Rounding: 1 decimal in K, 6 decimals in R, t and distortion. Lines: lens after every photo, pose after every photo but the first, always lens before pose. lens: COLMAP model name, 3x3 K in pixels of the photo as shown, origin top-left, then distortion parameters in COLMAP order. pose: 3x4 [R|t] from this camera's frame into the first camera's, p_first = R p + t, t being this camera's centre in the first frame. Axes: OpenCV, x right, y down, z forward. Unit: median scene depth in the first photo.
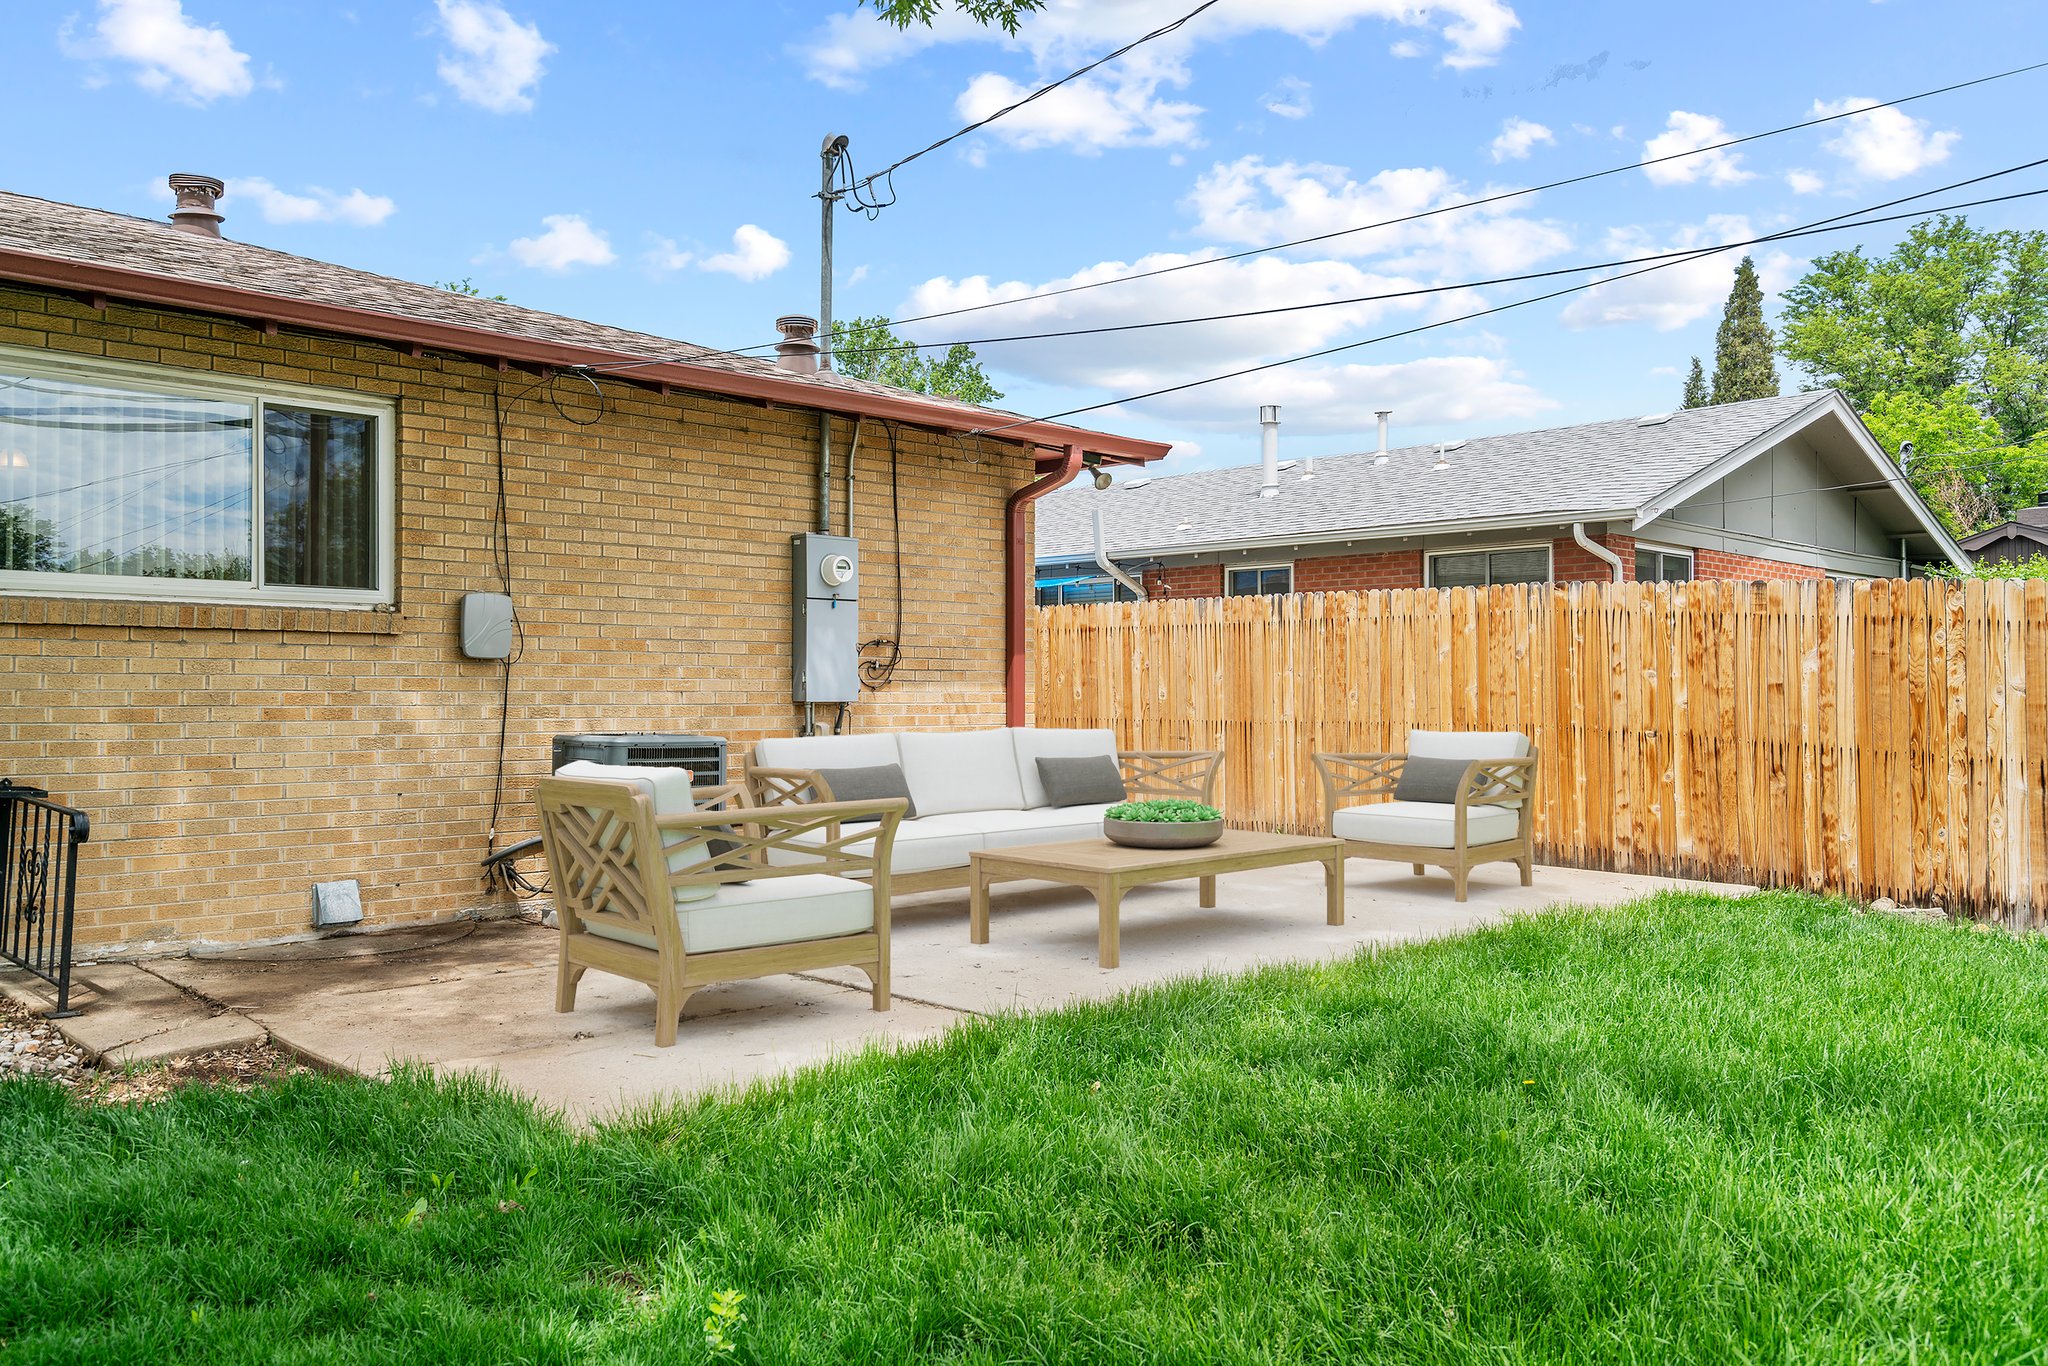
lens RADIAL K [[1631.7, 0, 1022.5], [0, 1631.7, 681.6], [0, 0, 1]] dist [0.042518, 0.003430]
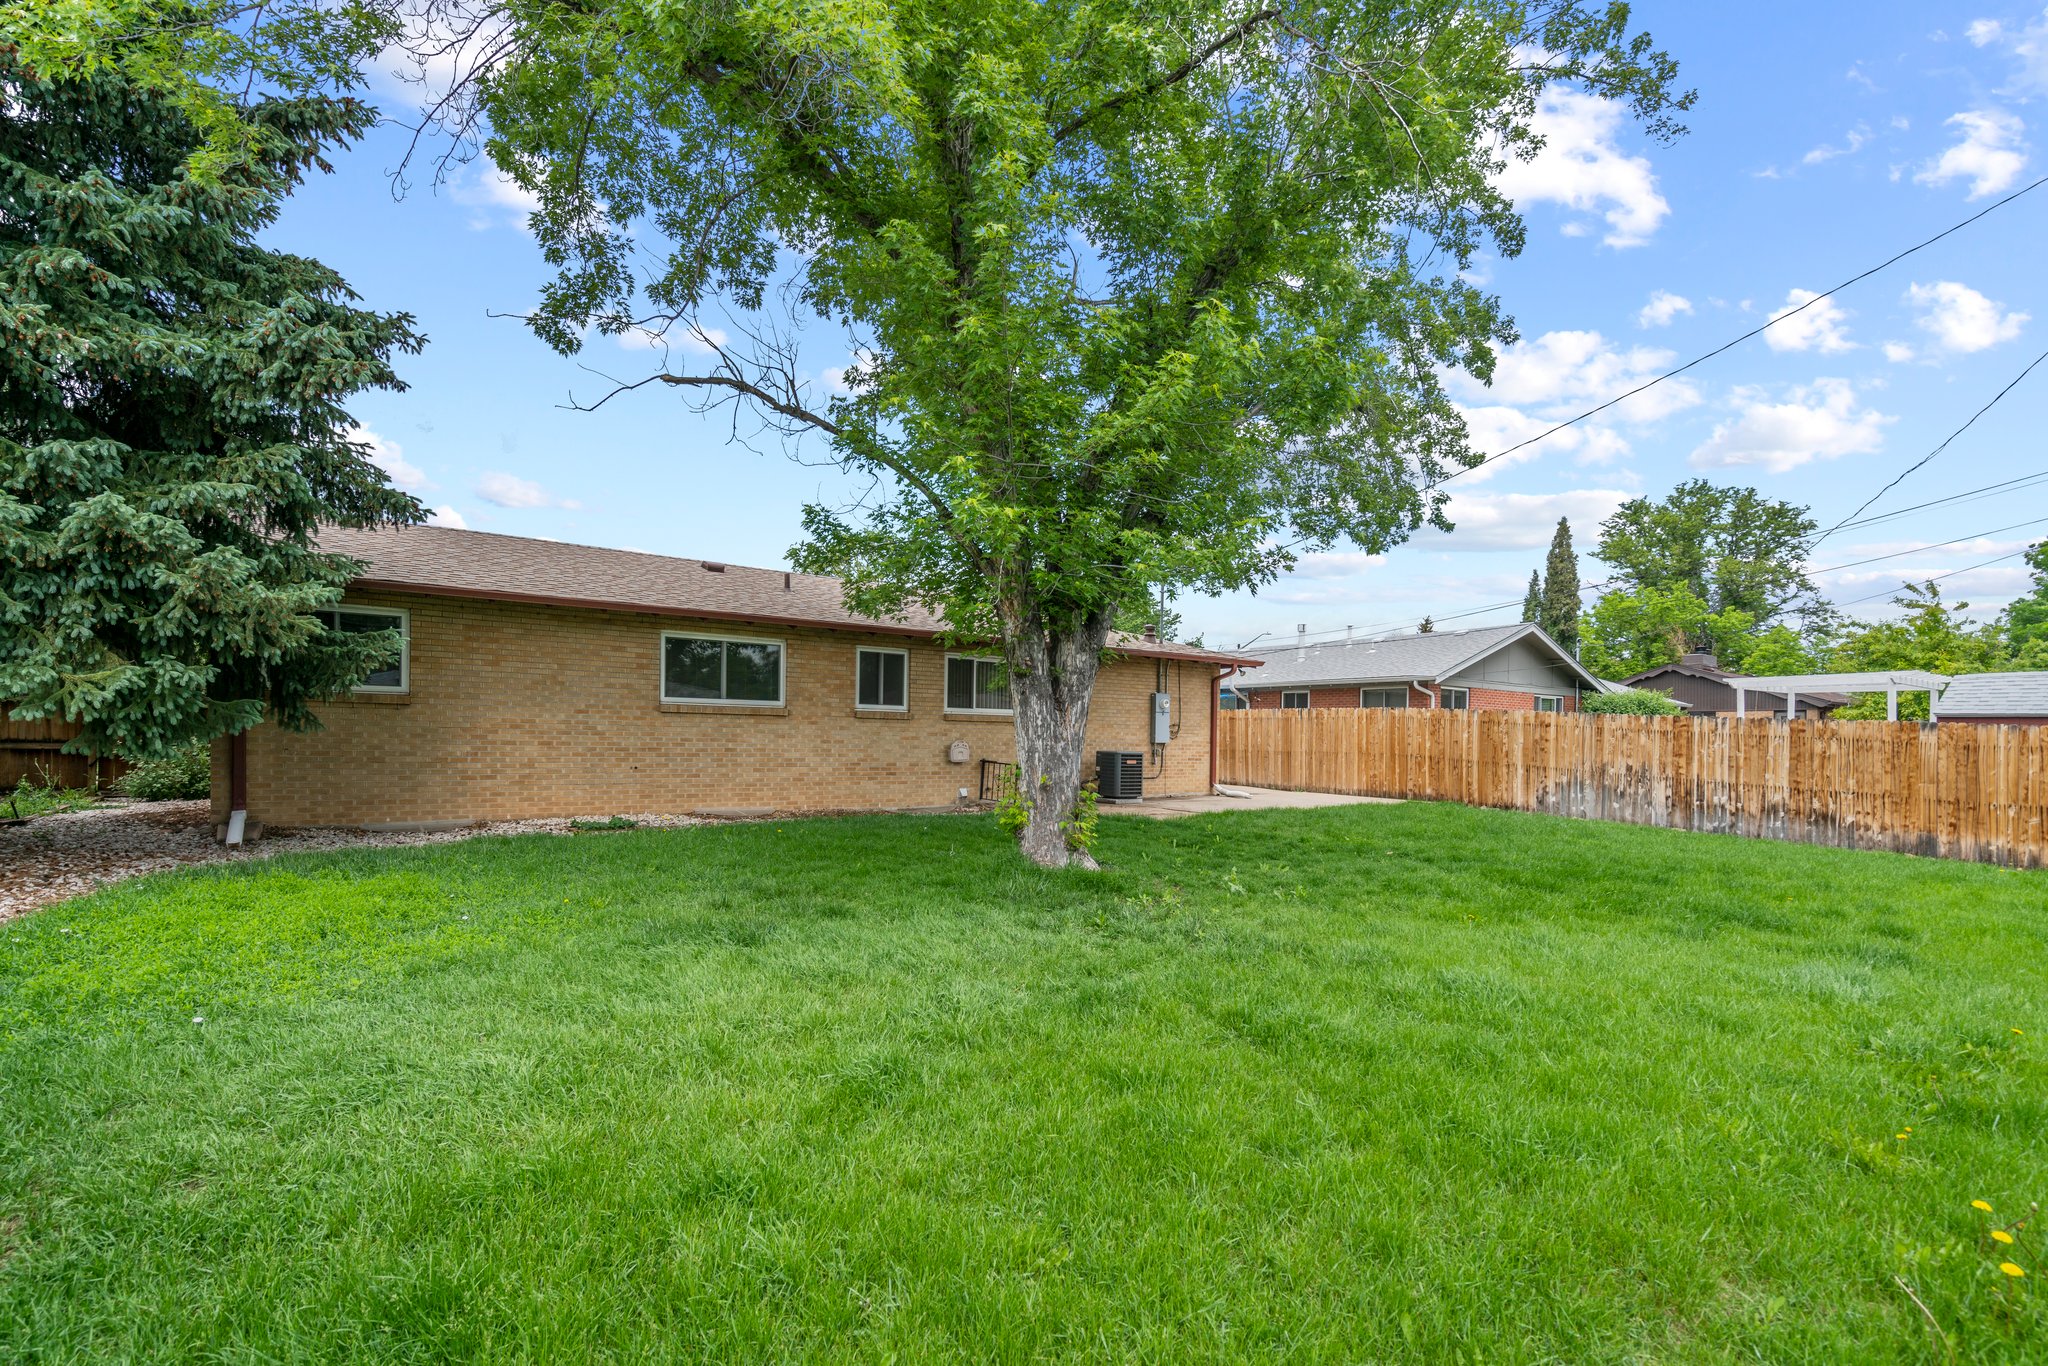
lens RADIAL K [[936.1, 0, 1039.0], [0, 936.1, 739.7], [0, 0, 1]] dist [-0.010126, 0.003743]
pose [[0.991493, 0.011652, -0.129636, -0.078856], [-0.010788, 0.999915, 0.007367, -0.003884], [0.129711, -0.005906, 0.991534, -0.627850]]
